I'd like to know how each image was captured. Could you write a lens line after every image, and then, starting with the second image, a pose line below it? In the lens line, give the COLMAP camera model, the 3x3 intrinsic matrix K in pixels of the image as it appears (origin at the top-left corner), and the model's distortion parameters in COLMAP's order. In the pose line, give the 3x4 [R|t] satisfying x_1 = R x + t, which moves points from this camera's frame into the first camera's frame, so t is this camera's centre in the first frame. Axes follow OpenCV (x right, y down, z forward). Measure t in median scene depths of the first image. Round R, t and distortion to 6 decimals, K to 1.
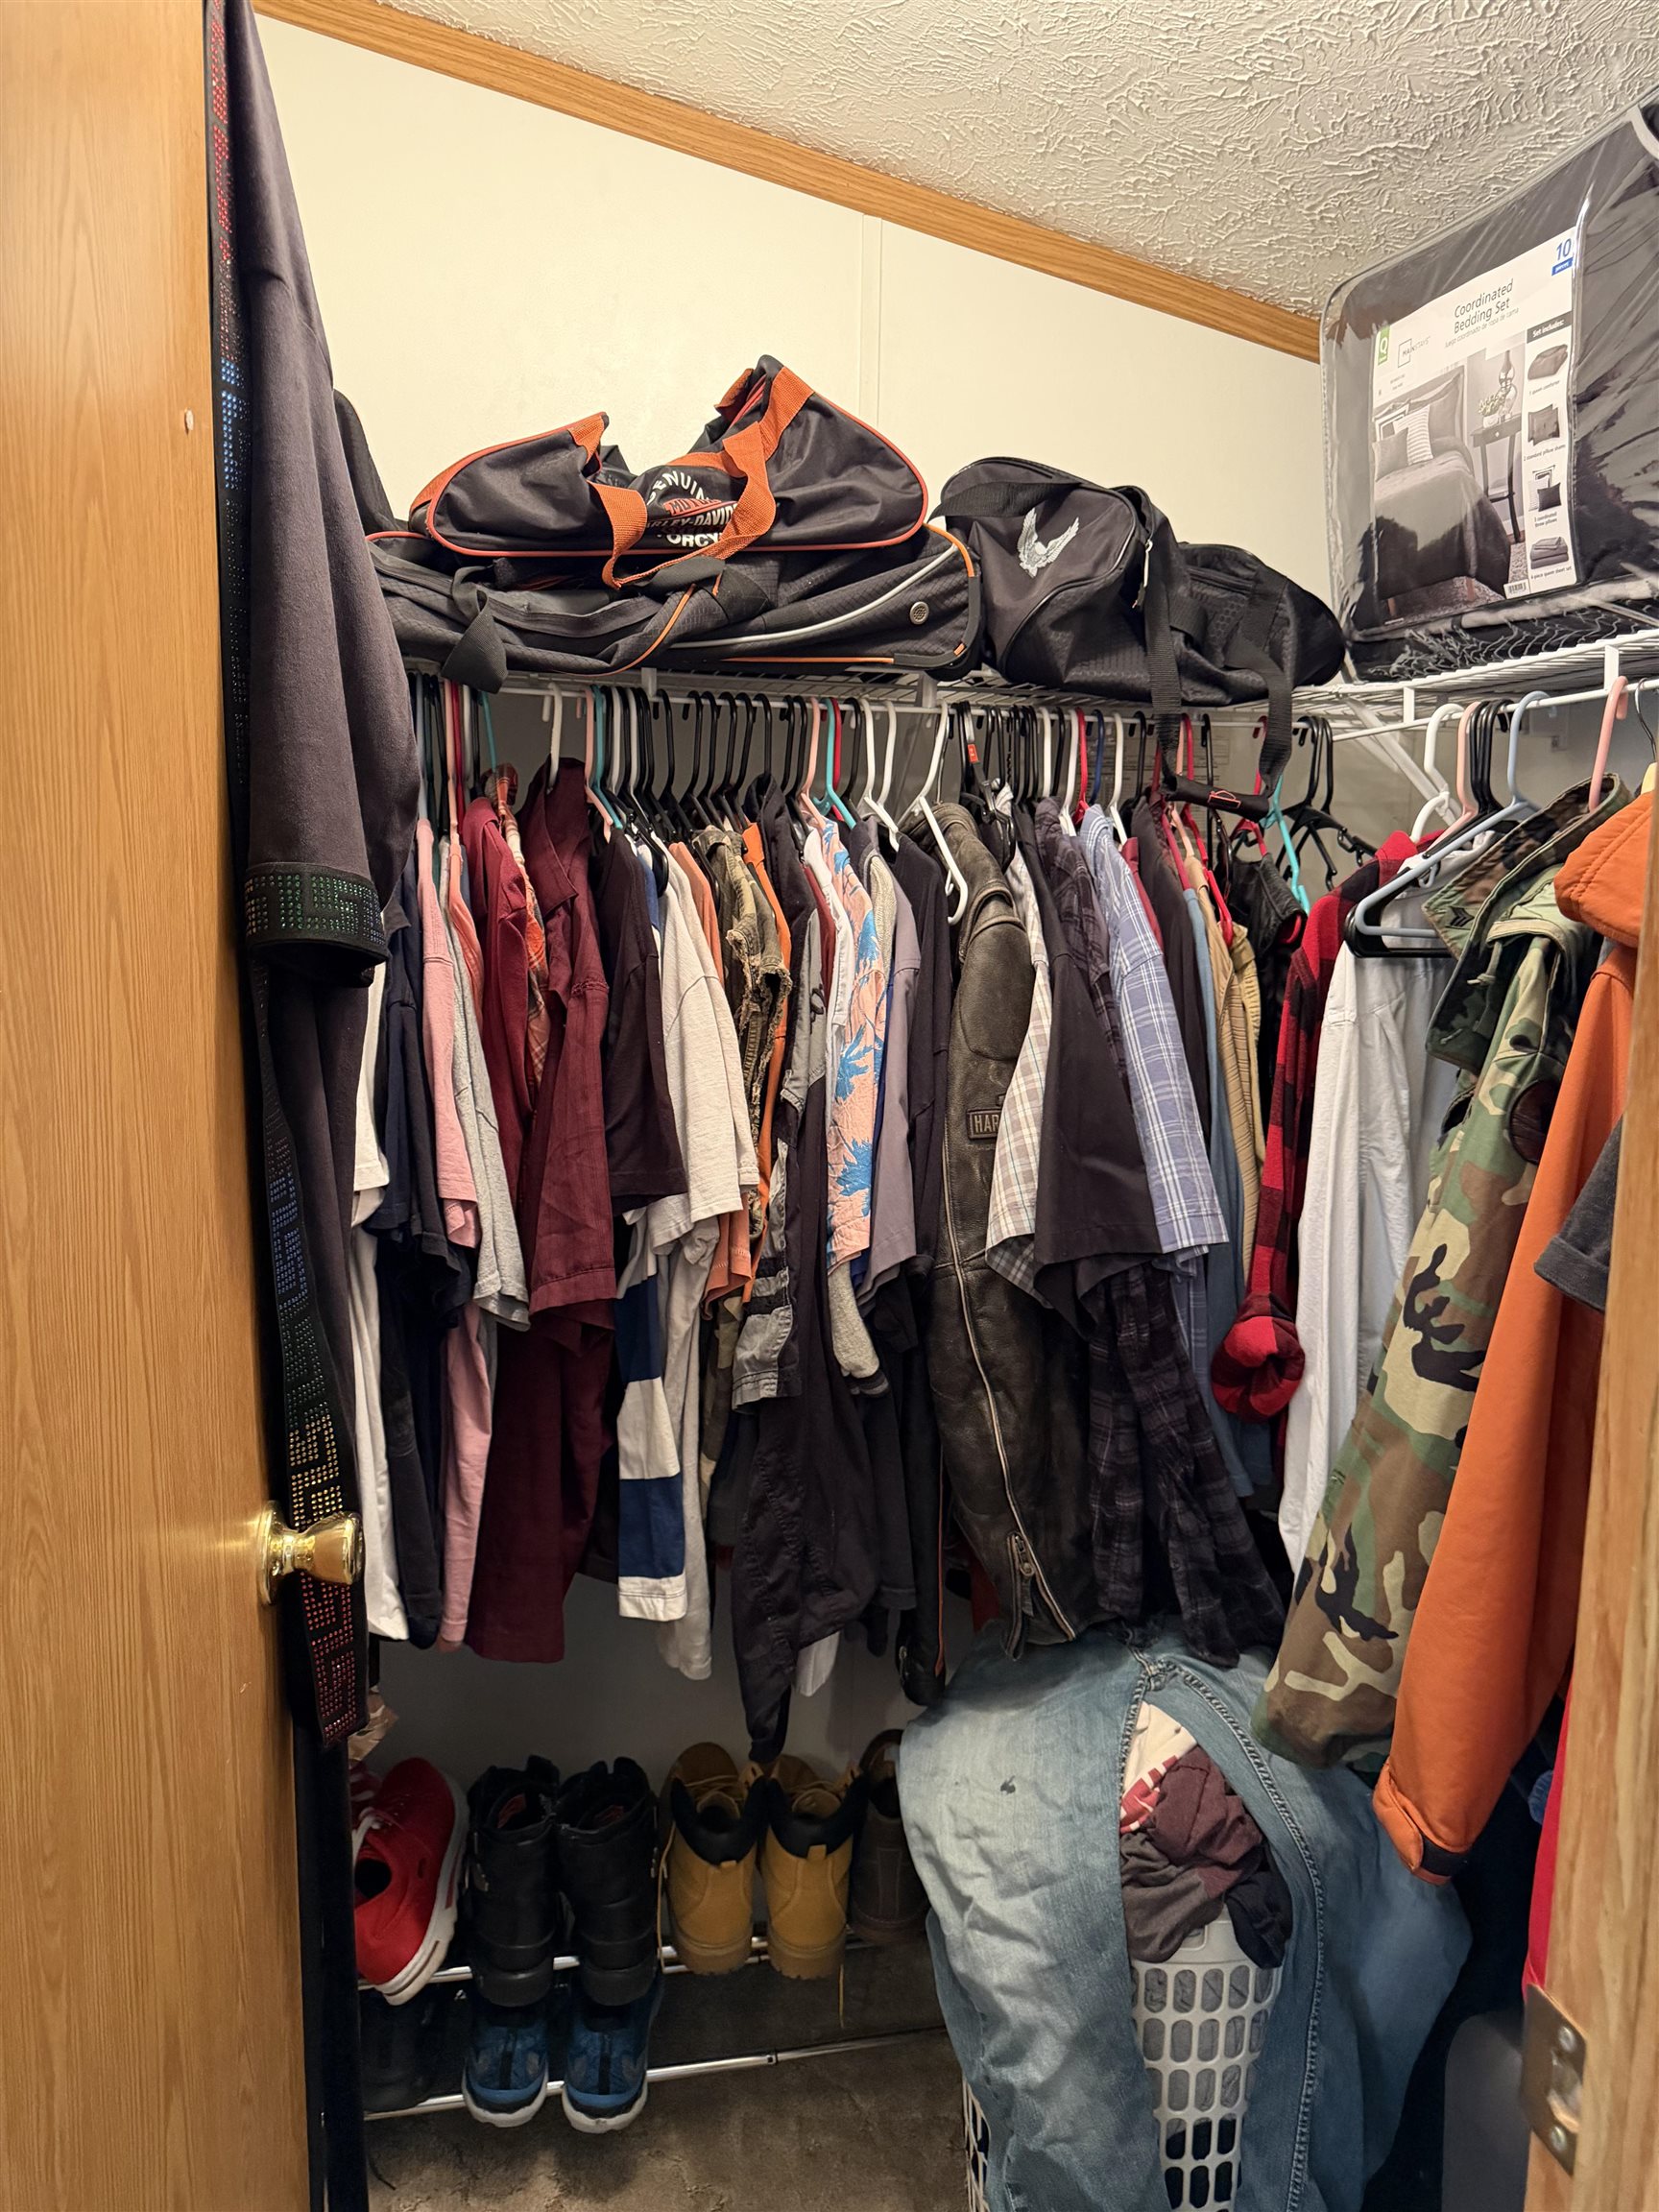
lens RADIAL K [[1550.7, 0, 829.5], [0, 1550.7, 1106.0], [0, 0, 1]] dist [0.065266, -0.089209]
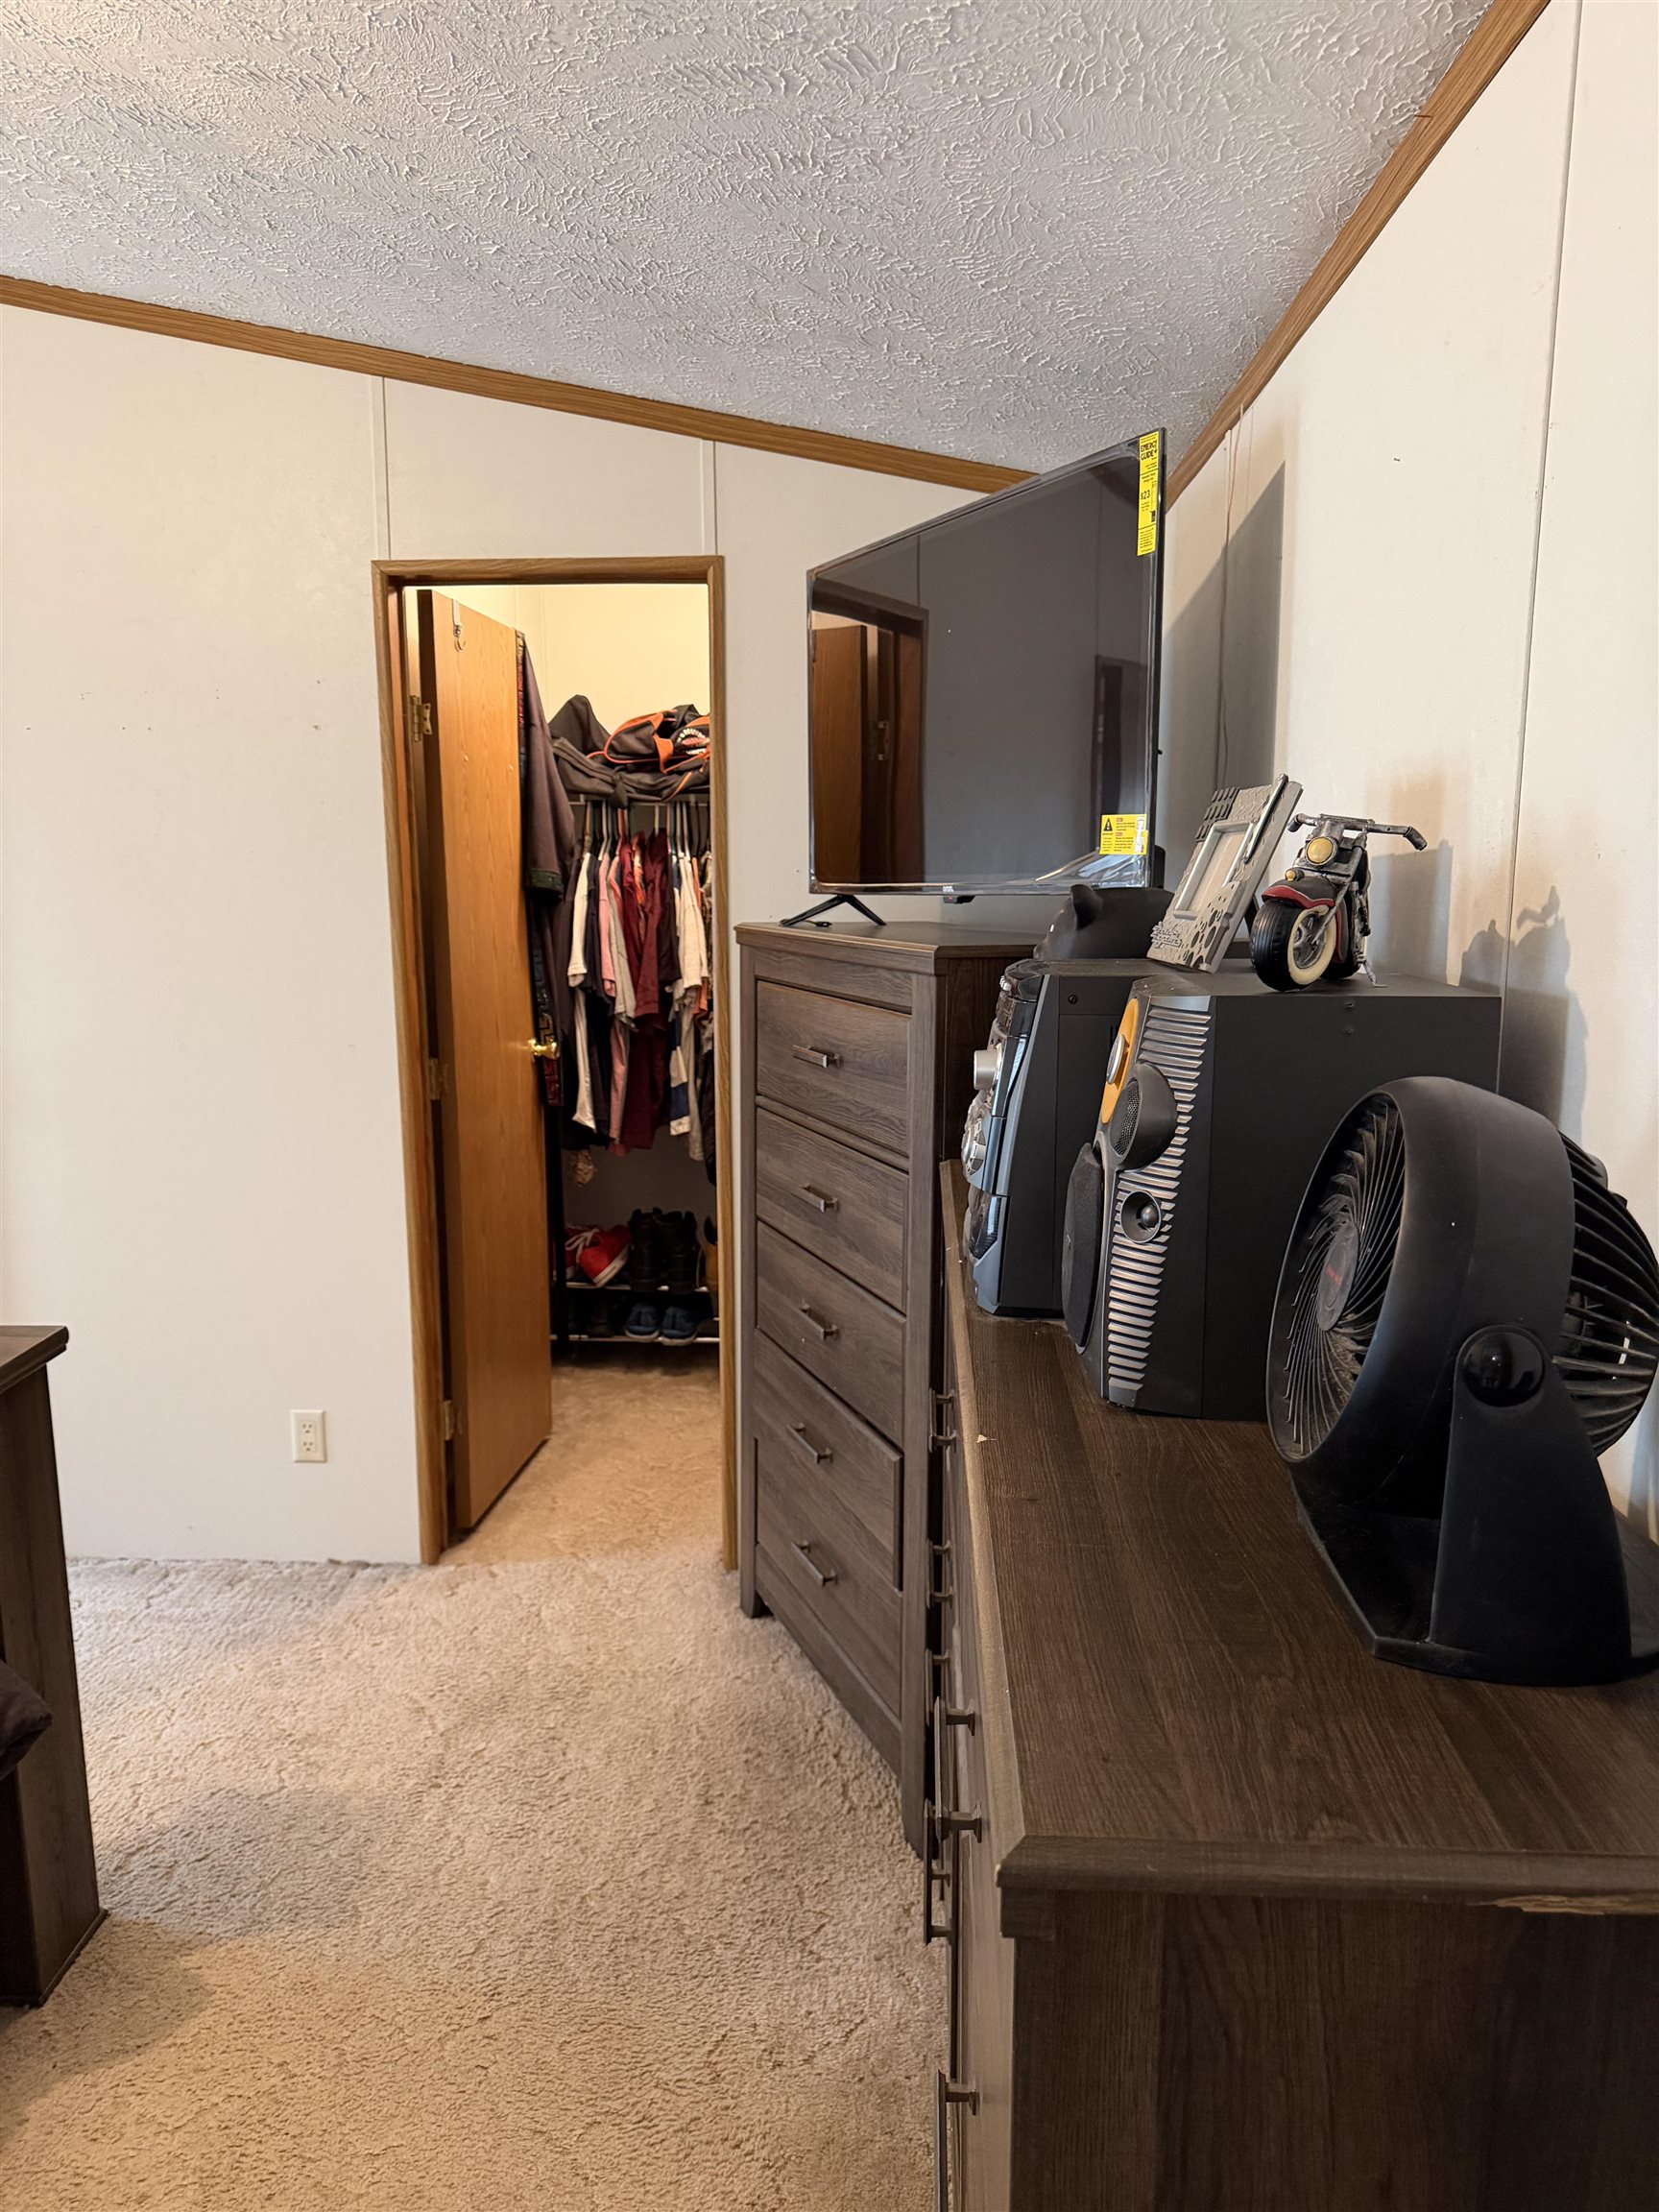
lens RADIAL K [[1550.7, 0, 829.5], [0, 1550.7, 1106.0], [0, 0, 1]] dist [0.065266, -0.089209]
pose [[0.964732, 0.012905, -0.262918, 0.933683], [-0.012869, 0.999915, 0.001861, 0.283375], [0.262920, 0.001588, 0.964816, -1.726988]]
